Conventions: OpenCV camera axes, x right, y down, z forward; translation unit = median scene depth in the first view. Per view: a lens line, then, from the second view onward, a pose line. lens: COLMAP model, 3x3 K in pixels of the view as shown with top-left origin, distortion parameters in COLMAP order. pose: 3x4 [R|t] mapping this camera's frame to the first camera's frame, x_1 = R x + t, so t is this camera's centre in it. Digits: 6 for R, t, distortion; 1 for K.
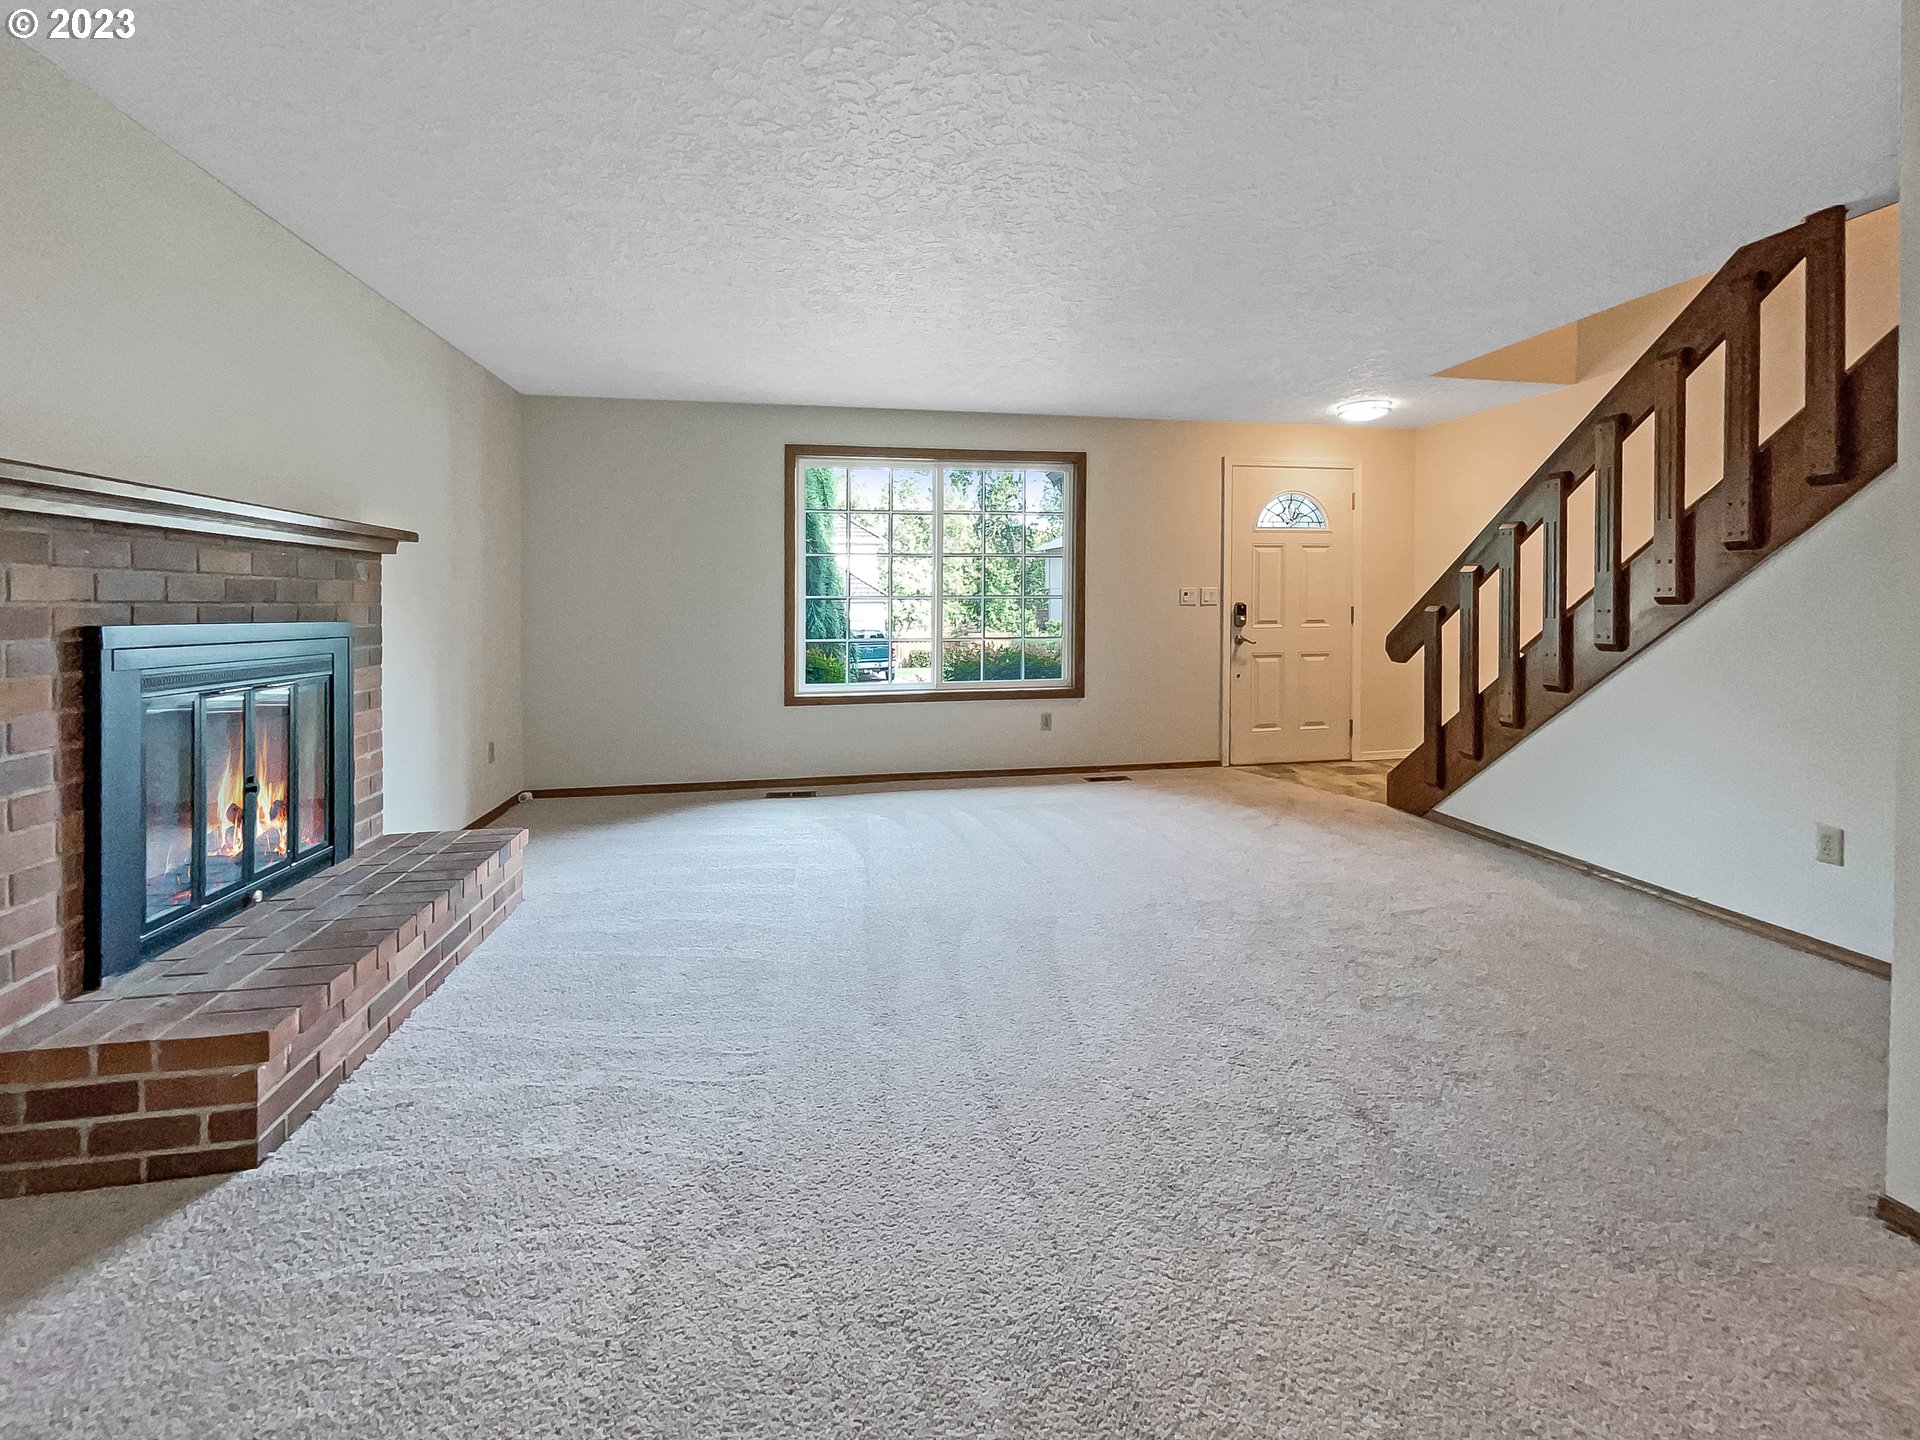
lens RADIAL K [[807.9, 0, 960.0], [0, 807.9, 720.0], [0, 0, 1]] dist [-0.000382, -0.000046]
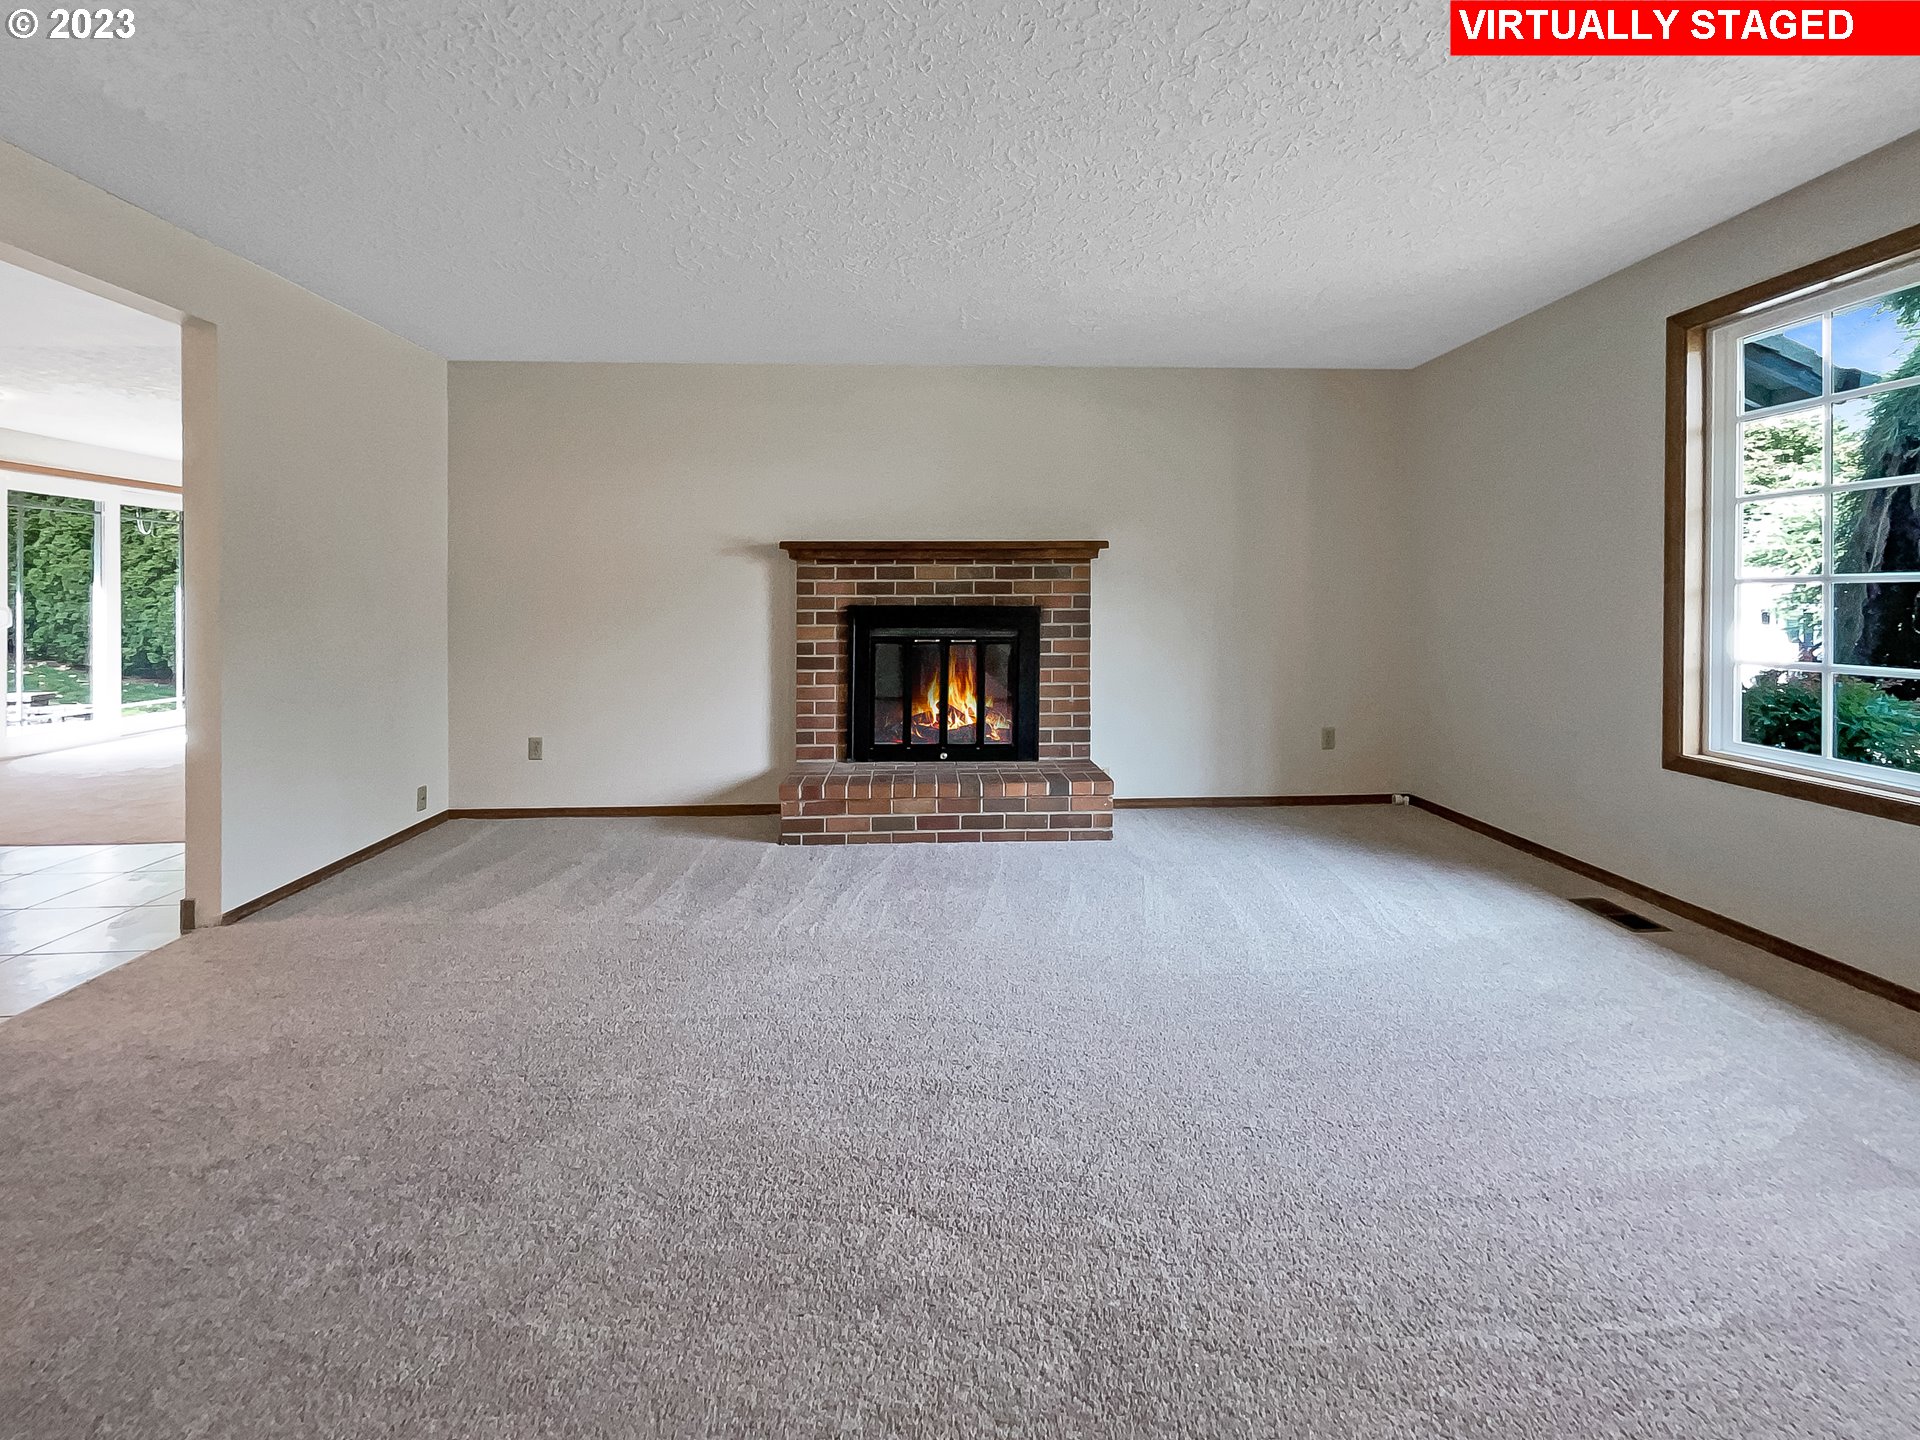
lens RADIAL K [[807.9, 0, 960.0], [0, 807.9, 720.0], [0, 0, 1]] dist [-0.000382, -0.000046]
pose [[-0.117418, 0.151509, -0.981457, 0.449544], [-0.139167, 0.976031, 0.167321, -0.084712], [0.983283, 0.156233, -0.093519, 0.593166]]
